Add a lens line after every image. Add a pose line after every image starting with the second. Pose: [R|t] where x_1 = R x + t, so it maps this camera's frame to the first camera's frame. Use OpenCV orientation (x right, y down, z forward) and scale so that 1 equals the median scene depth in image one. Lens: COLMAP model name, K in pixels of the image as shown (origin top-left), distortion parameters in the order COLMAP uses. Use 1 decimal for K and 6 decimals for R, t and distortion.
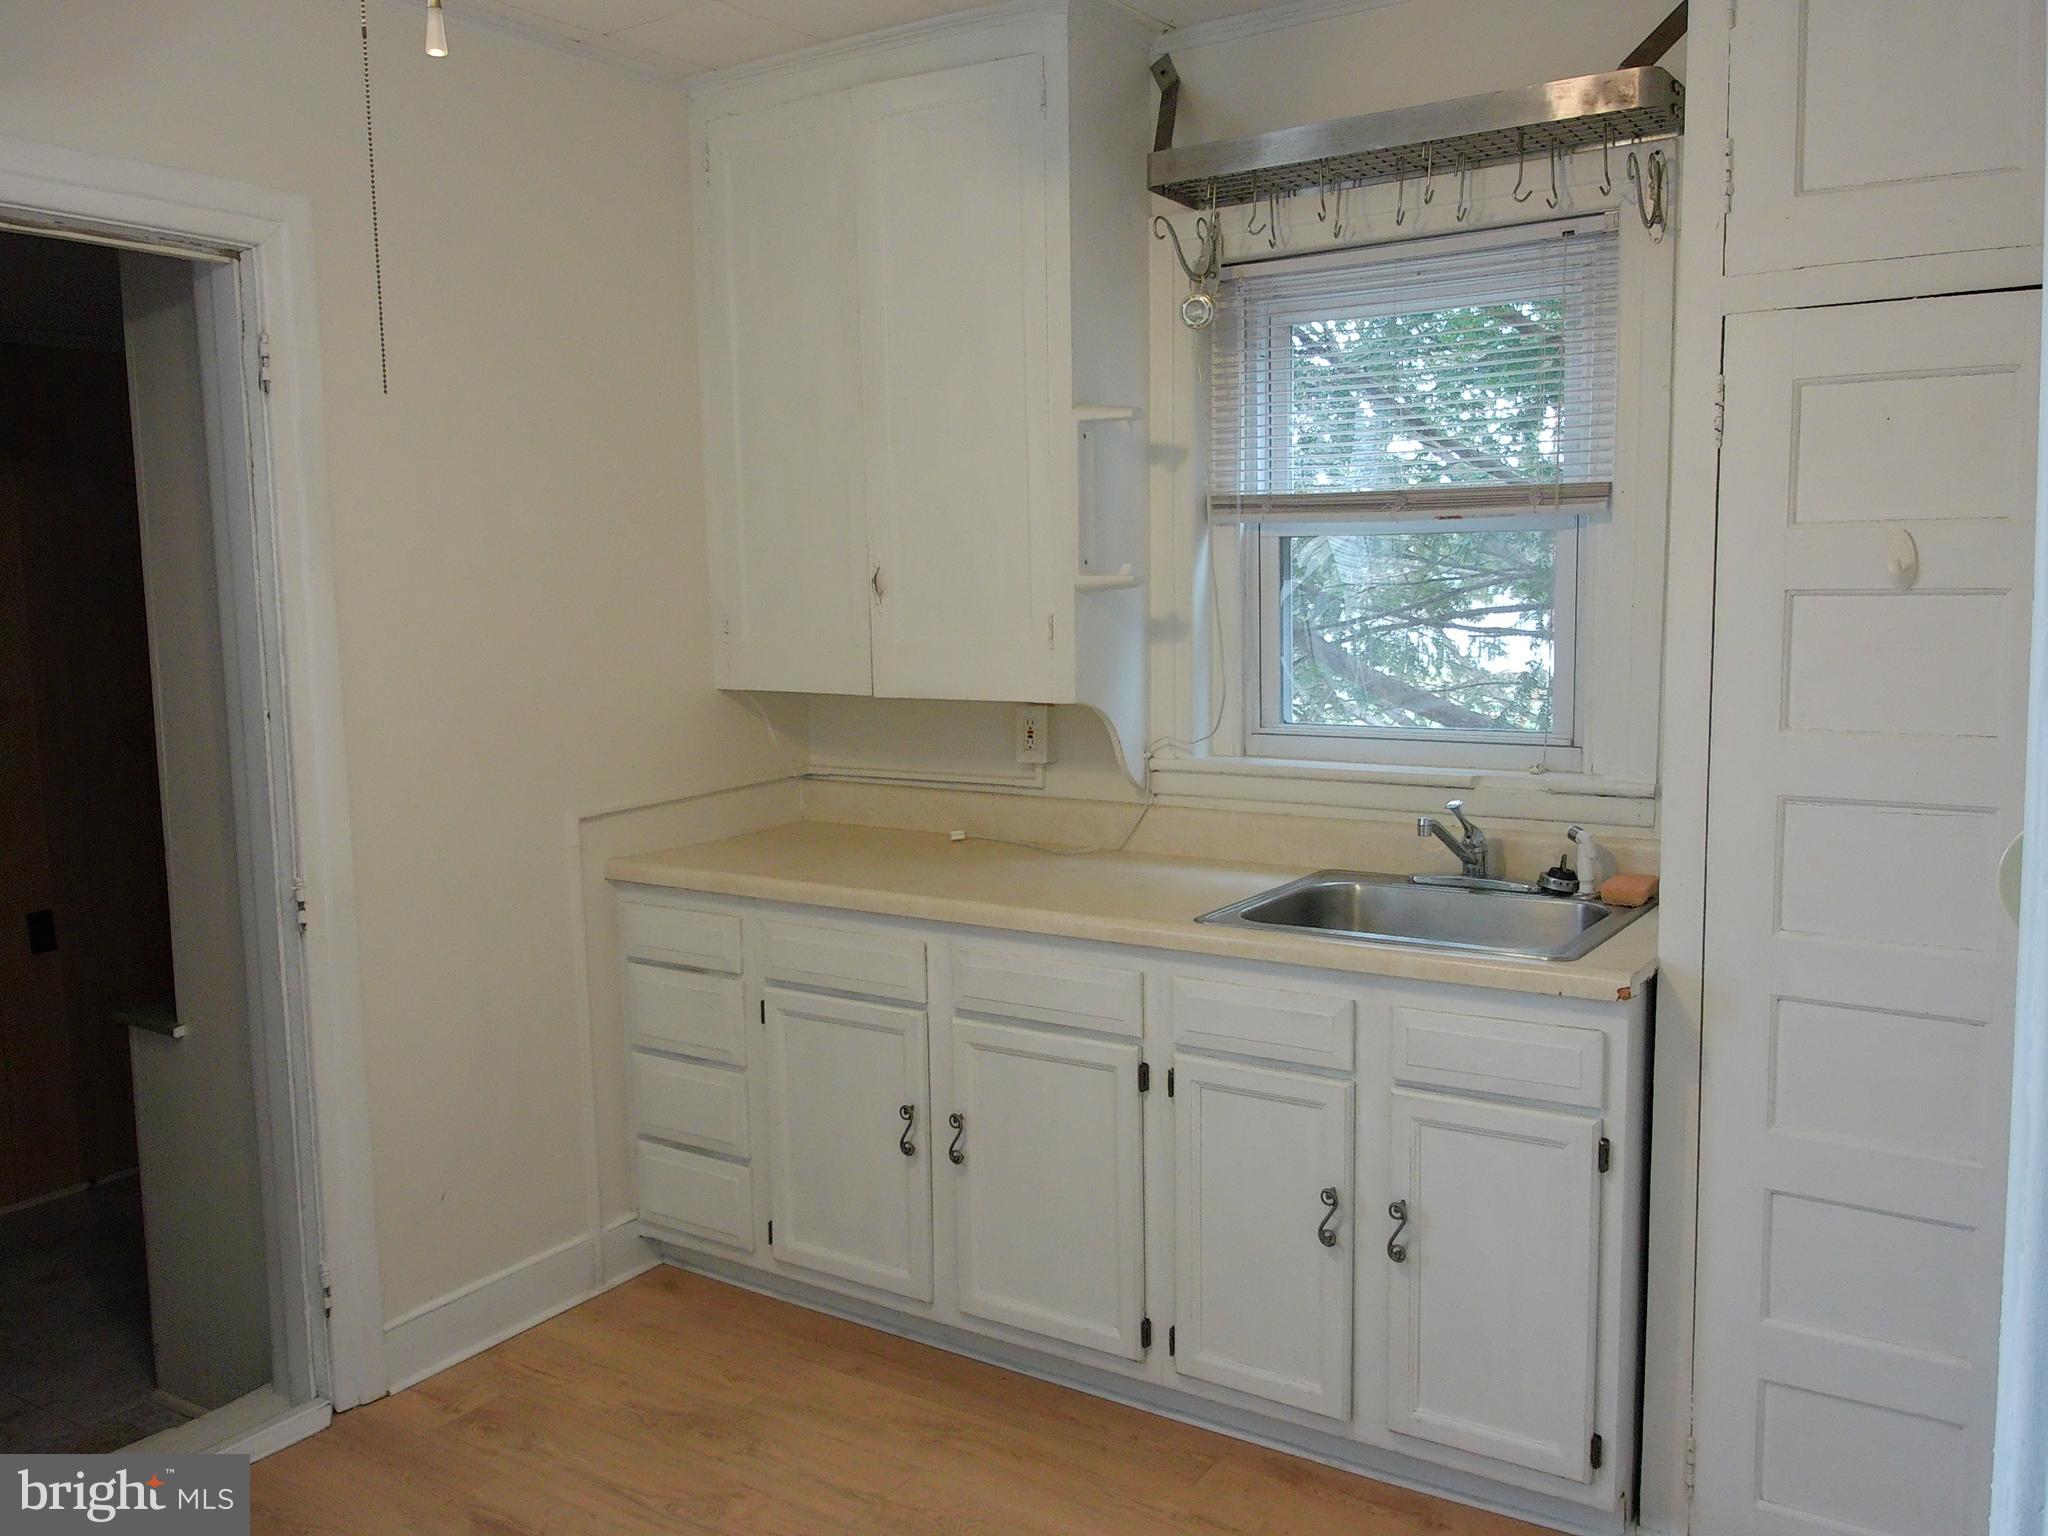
lens RADIAL K [[1700.1, 0, 1026.8], [0, 1700.1, 762.4], [0, 0, 1]] dist [0.016088, -0.010611]
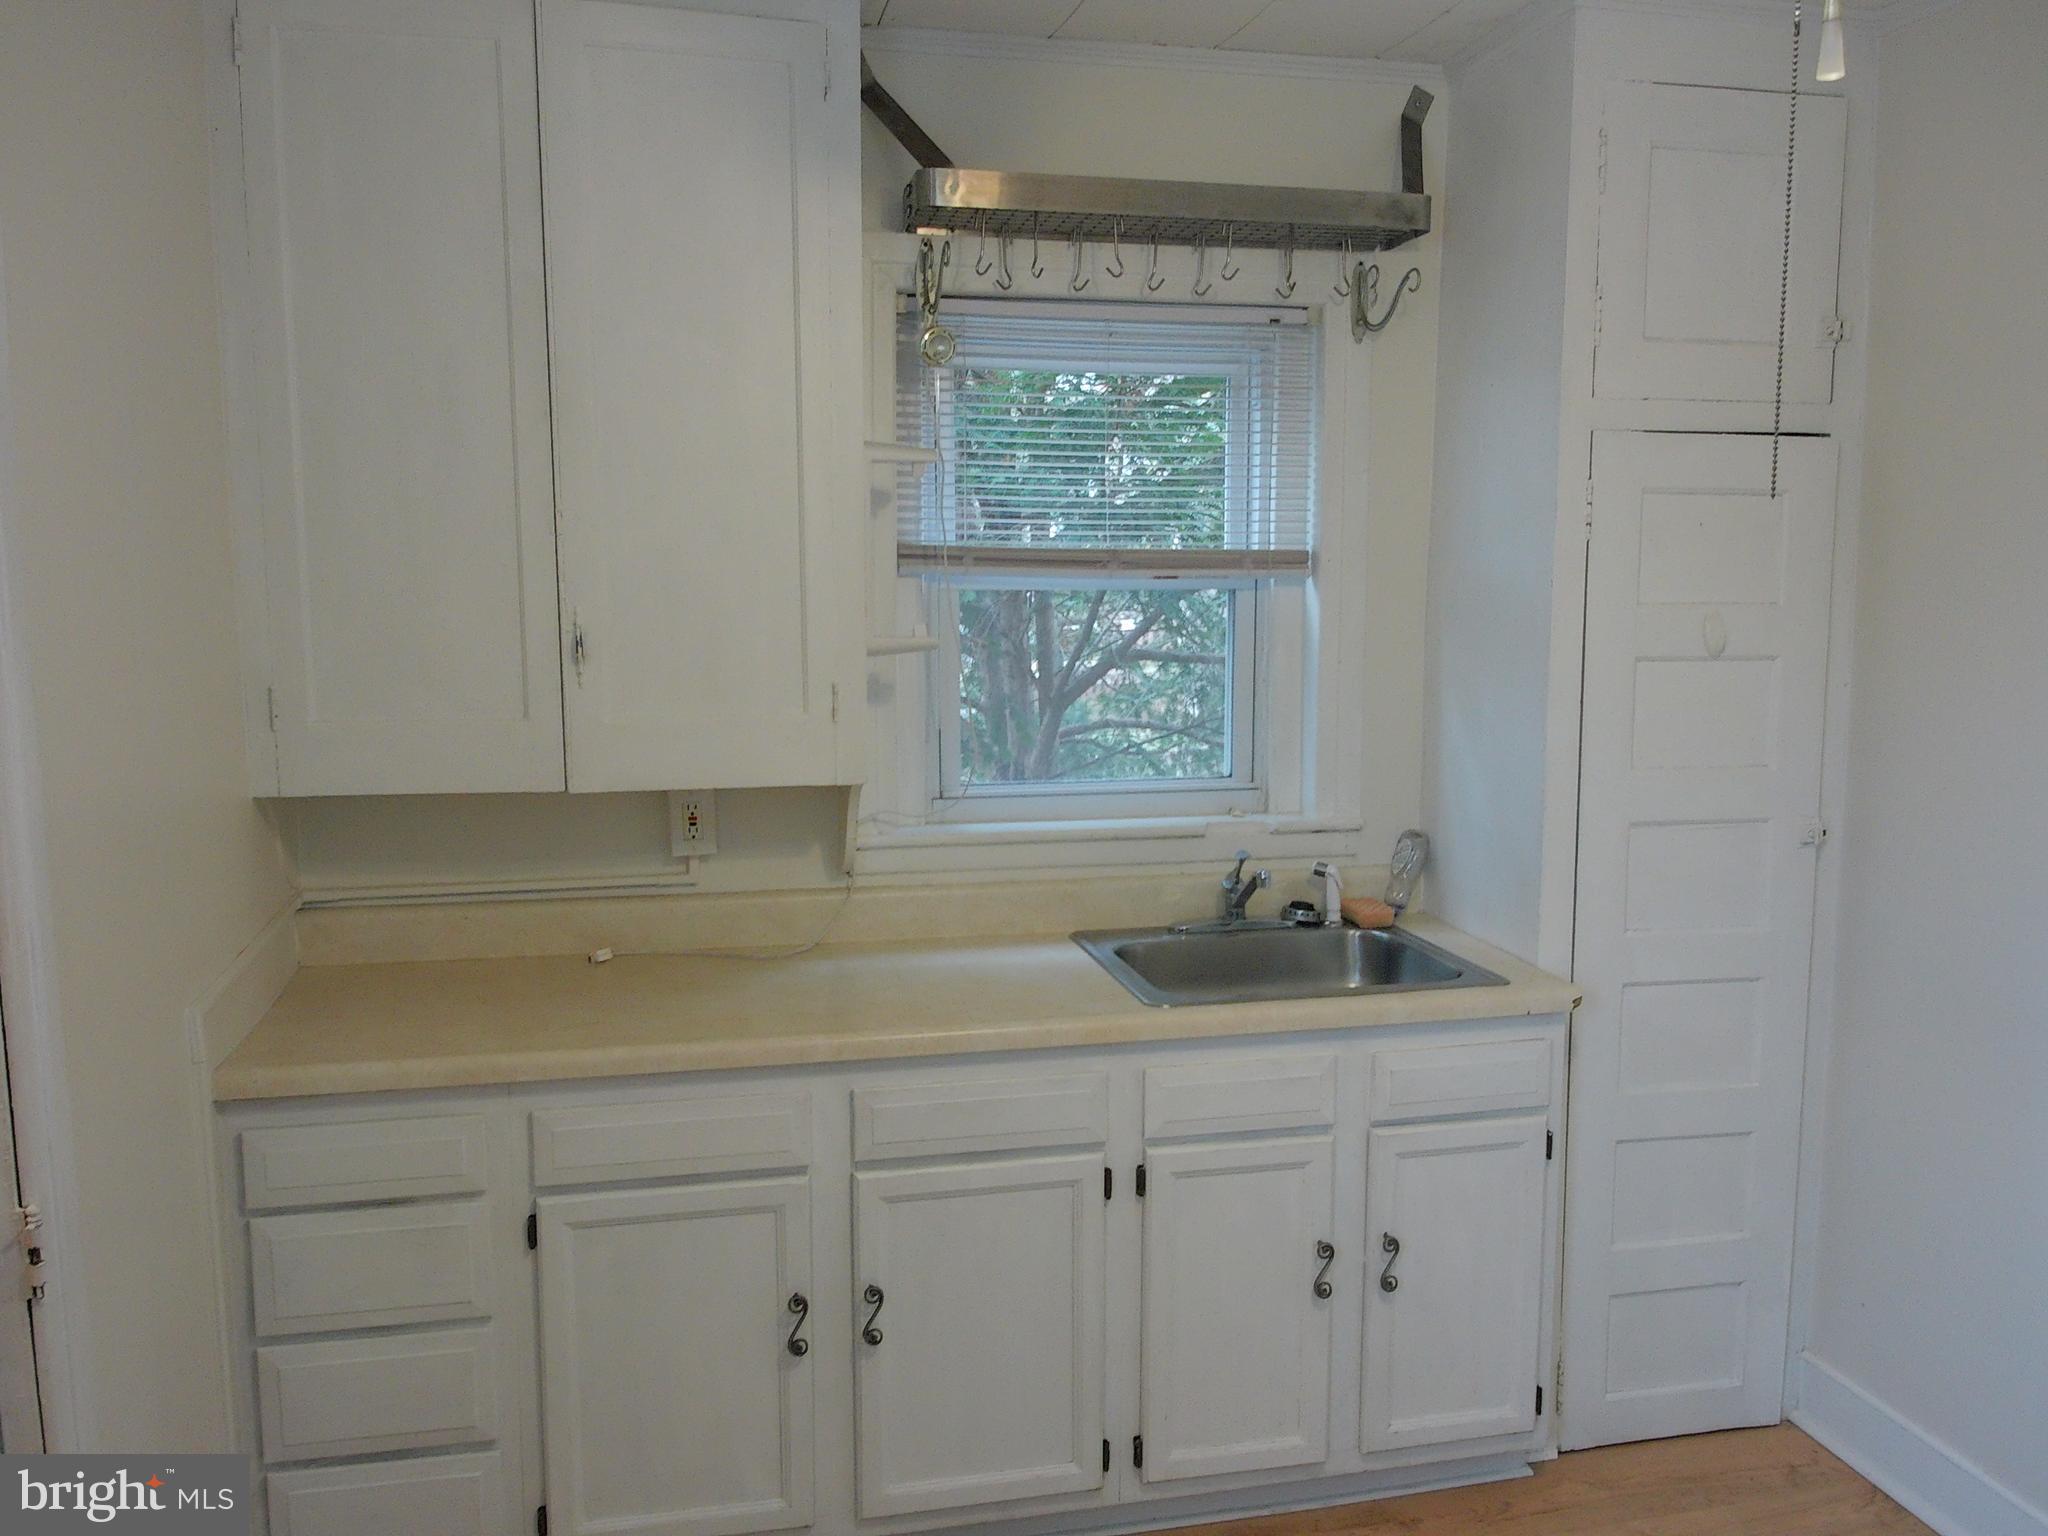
lens RADIAL K [[1700.1, 0, 1026.2], [0, 1700.1, 775.4], [0, 0, 1]] dist [0.016088, -0.010611]
pose [[0.679802, -0.072493, 0.729804, -0.551593], [0.067863, 0.997051, 0.035825, -0.064584], [-0.730249, 0.025173, 0.682717, 0.348199]]
